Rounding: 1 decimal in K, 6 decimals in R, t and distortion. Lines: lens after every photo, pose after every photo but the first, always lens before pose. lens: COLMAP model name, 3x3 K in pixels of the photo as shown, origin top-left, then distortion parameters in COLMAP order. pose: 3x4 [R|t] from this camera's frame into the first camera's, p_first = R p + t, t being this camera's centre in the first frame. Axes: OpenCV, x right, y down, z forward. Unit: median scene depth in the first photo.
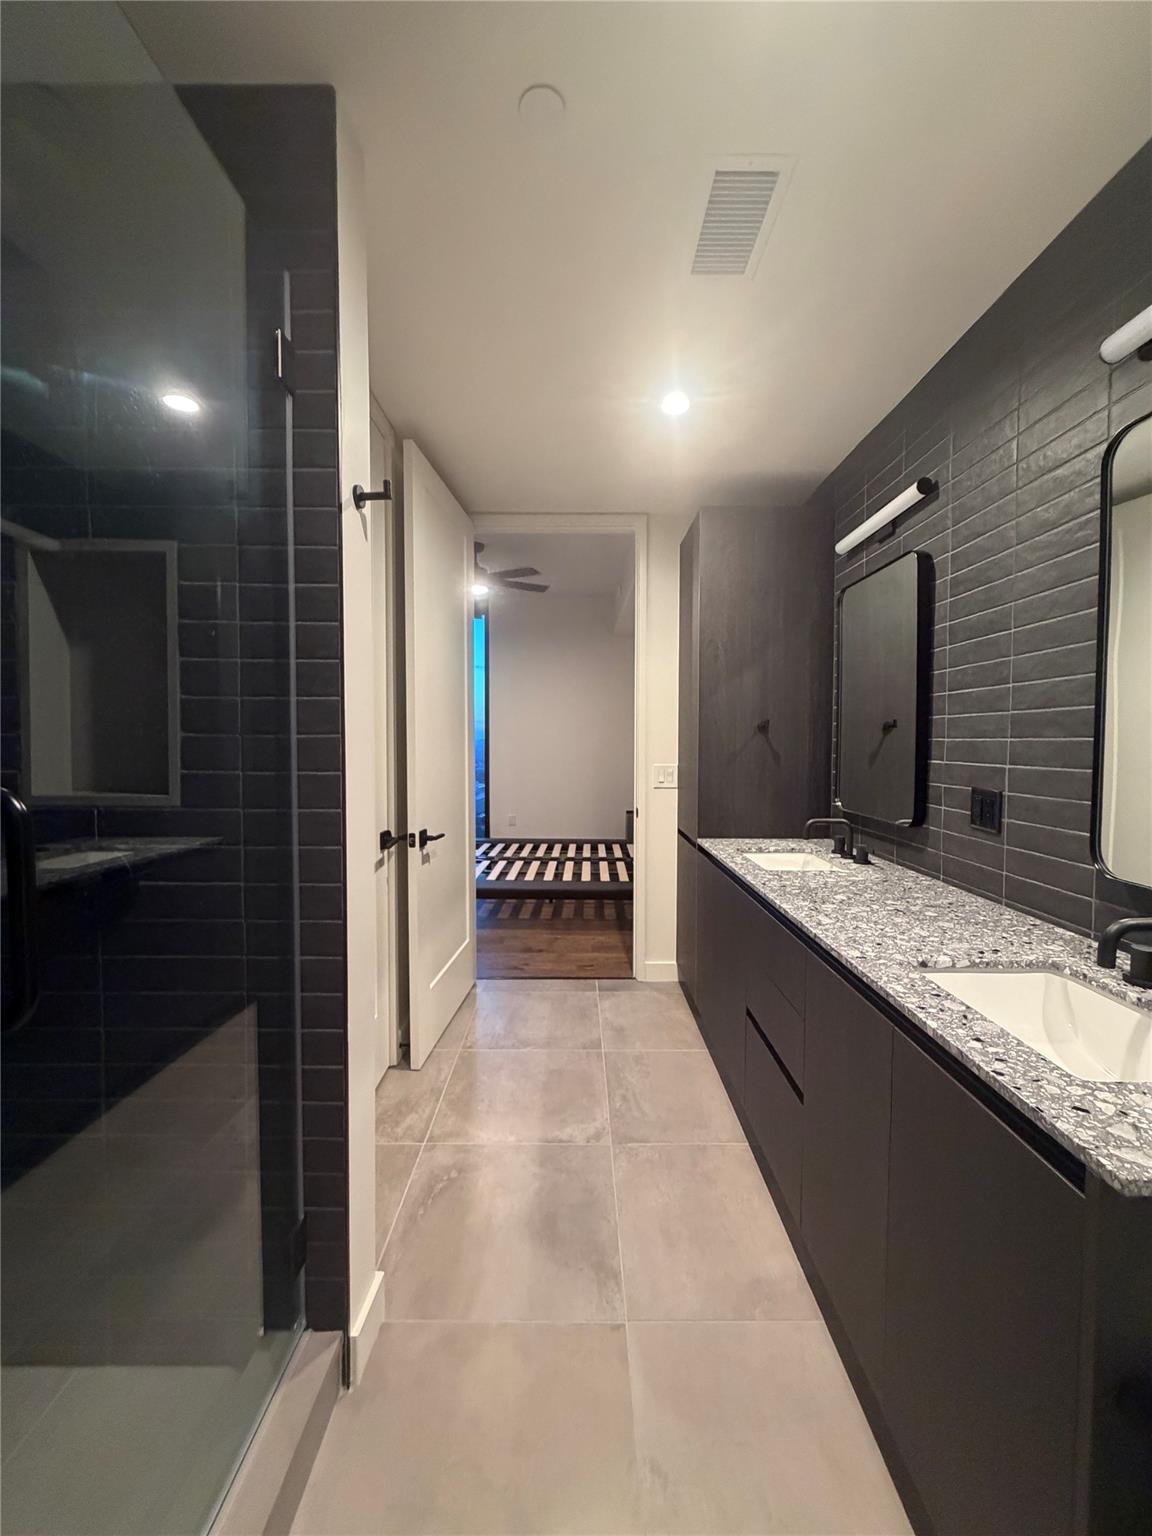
lens RADIAL K [[605.2, 0, 576.0], [0, 605.2, 768.0], [0, 0, 1]] dist [-0.000178, -0.000056]
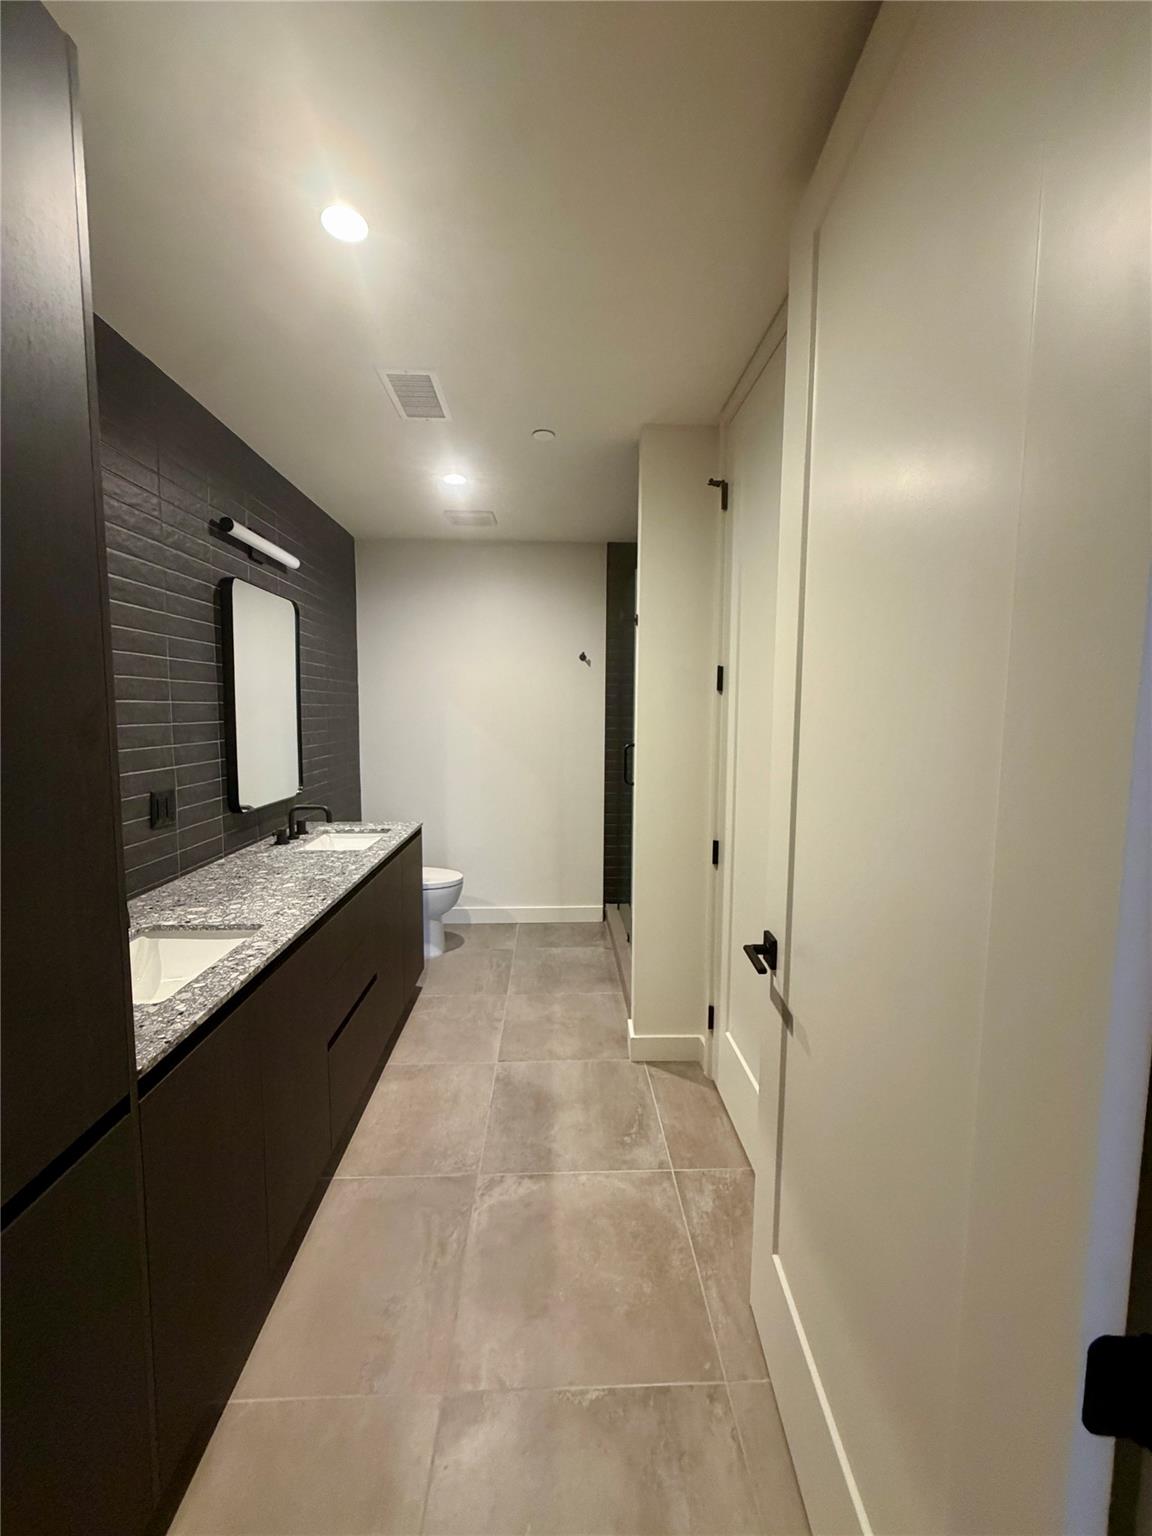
lens RADIAL K [[605.2, 0, 576.0], [0, 605.2, 768.0], [0, 0, 1]] dist [-0.000178, -0.000056]
pose [[-0.999241, -0.006585, -0.038402, -0.060122], [-0.011919, 0.990029, 0.140359, -0.165637], [0.037095, 0.140710, -0.989356, 2.019527]]
